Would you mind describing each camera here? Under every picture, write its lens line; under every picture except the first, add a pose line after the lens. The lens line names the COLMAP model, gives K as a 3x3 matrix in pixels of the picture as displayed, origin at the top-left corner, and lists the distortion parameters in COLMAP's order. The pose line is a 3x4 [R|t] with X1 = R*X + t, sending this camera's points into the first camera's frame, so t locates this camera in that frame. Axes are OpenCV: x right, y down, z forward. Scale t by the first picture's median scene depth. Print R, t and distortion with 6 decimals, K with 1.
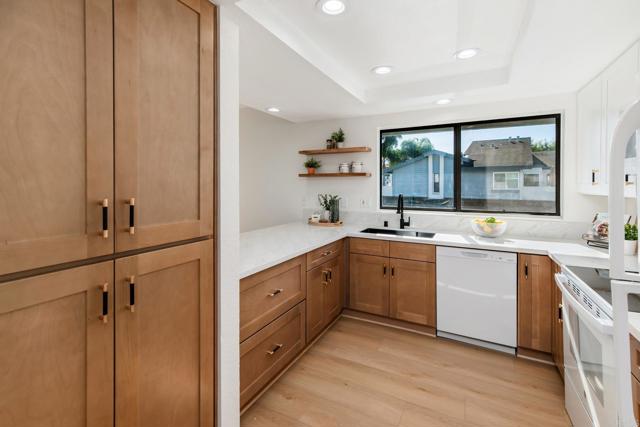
lens RADIAL K [[282.0, 0, 323.7], [0, 282.0, 184.8], [0, 0, 1]] dist [0.000907, 0.000130]
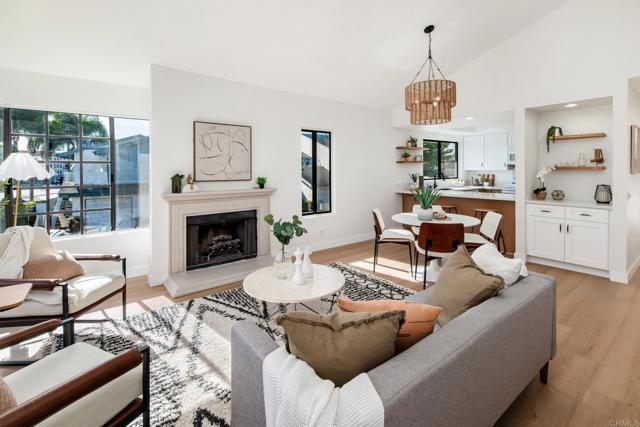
lens RADIAL K [[297.1, 0, 319.3], [0, 297.1, 173.8], [0, 0, 1]] dist [0.002720, 0.000767]
pose [[0.427500, -0.020081, 0.903792, -2.334420], [0.008259, 0.999798, 0.018307, -0.001656], [-0.903977, -0.000362, 0.427580, 0.928643]]
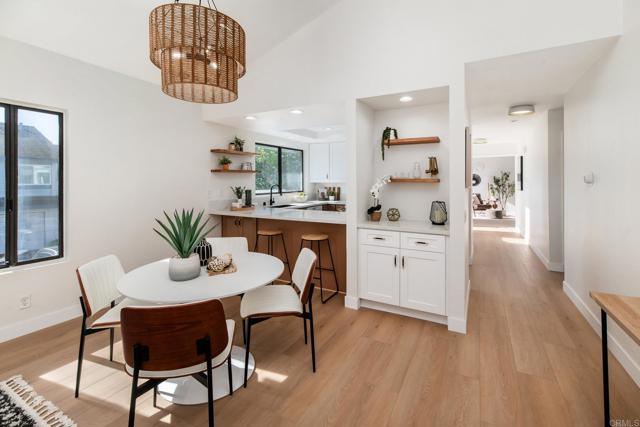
lens RADIAL K [[291.9, 0, 321.9], [0, 291.9, 180.0], [0, 0, 1]] dist [0.000541, 0.000266]
pose [[0.025516, -0.000609, 0.999674, -1.609654], [0.000667, 1.000000, 0.000593, 0.005221], [-0.999674, 0.000652, 0.025516, 0.731242]]
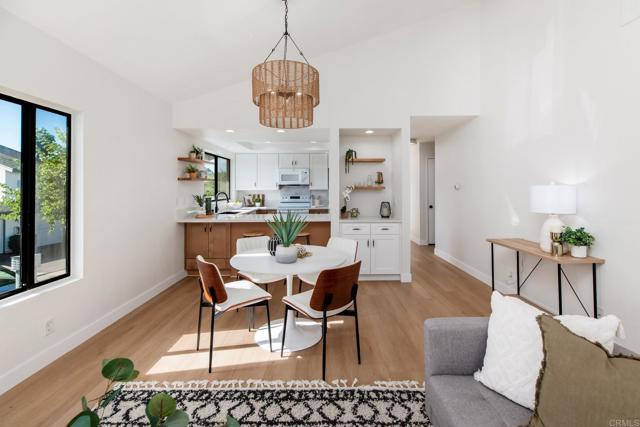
lens RADIAL K [[289.8, 0, 325.4], [0, 289.8, 185.4], [0, 0, 1]] dist [0.000756, 0.000414]
pose [[-0.466173, 0.005822, 0.884674, -1.789714], [0.002974, 0.999983, -0.005014, 0.000815], [-0.884689, 0.000294, -0.466182, 1.380202]]
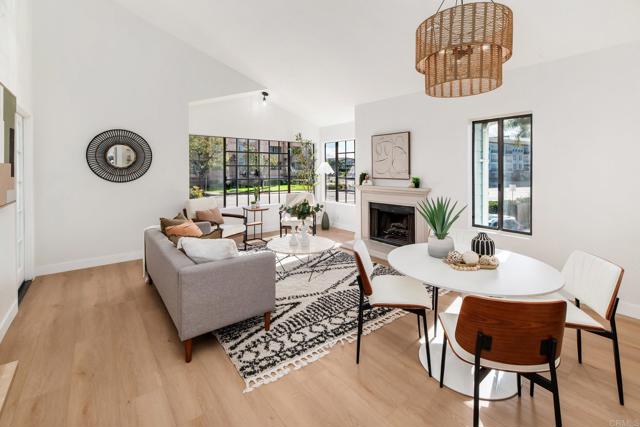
lens RADIAL K [[278.5, 0, 327.9], [0, 278.5, 170.2], [0, 0, 1]] dist [0.000221, 0.000062]
pose [[0.917210, -0.005155, -0.398370, -0.928588], [0.005829, 0.999983, 0.000481, -0.000684], [0.398361, -0.002763, 0.917225, 0.260442]]
